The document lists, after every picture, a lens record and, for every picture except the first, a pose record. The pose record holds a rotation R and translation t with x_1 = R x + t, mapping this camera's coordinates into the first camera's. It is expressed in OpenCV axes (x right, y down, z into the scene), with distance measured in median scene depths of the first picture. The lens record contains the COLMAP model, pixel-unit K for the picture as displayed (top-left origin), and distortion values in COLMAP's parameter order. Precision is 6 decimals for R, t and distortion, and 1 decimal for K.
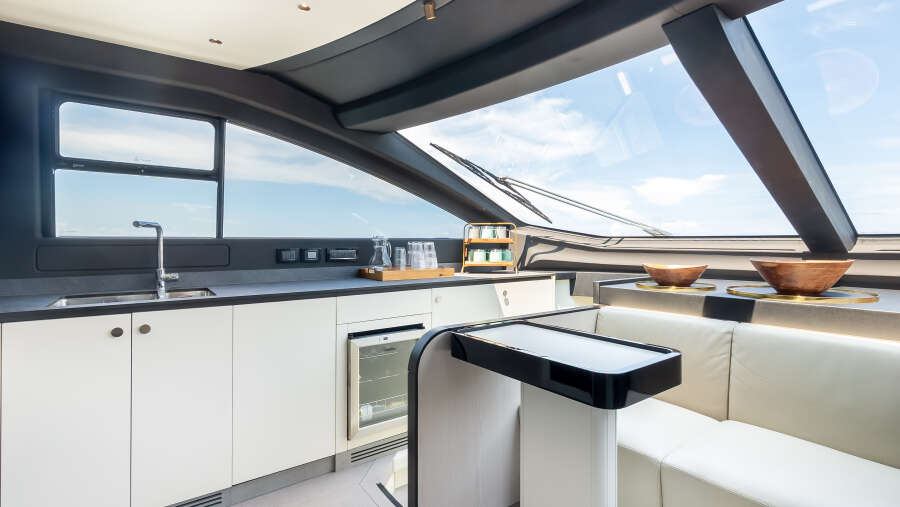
lens RADIAL K [[426.3, 0, 450.0], [0, 426.3, 253.5], [0, 0, 1]] dist [-0.001001, 0.000187]
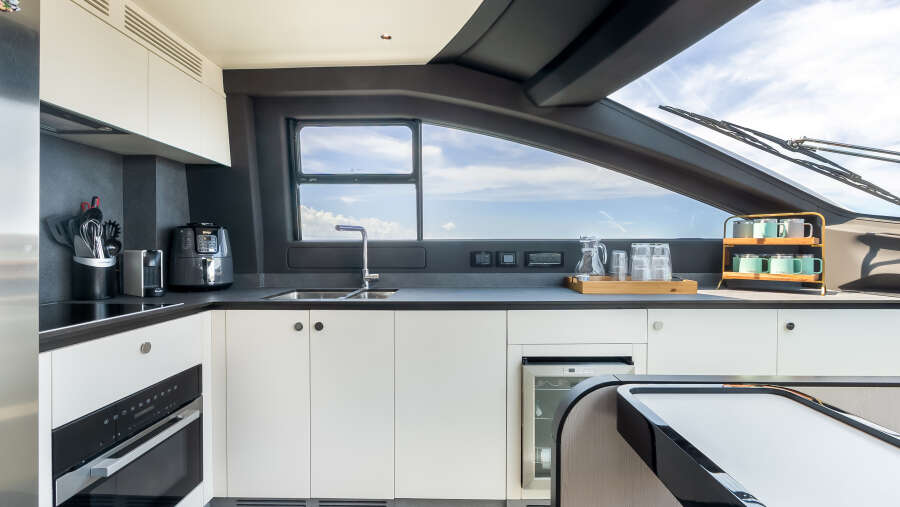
lens RADIAL K [[421.7, 0, 450.5], [0, 421.7, 259.0], [0, 0, 1]] dist [-0.001364, 0.000004]
pose [[0.797623, 0.016401, -0.602934, 0.117349], [-0.014532, 0.999863, 0.007974, -0.001611], [0.602982, 0.002402, 0.797751, 0.248823]]
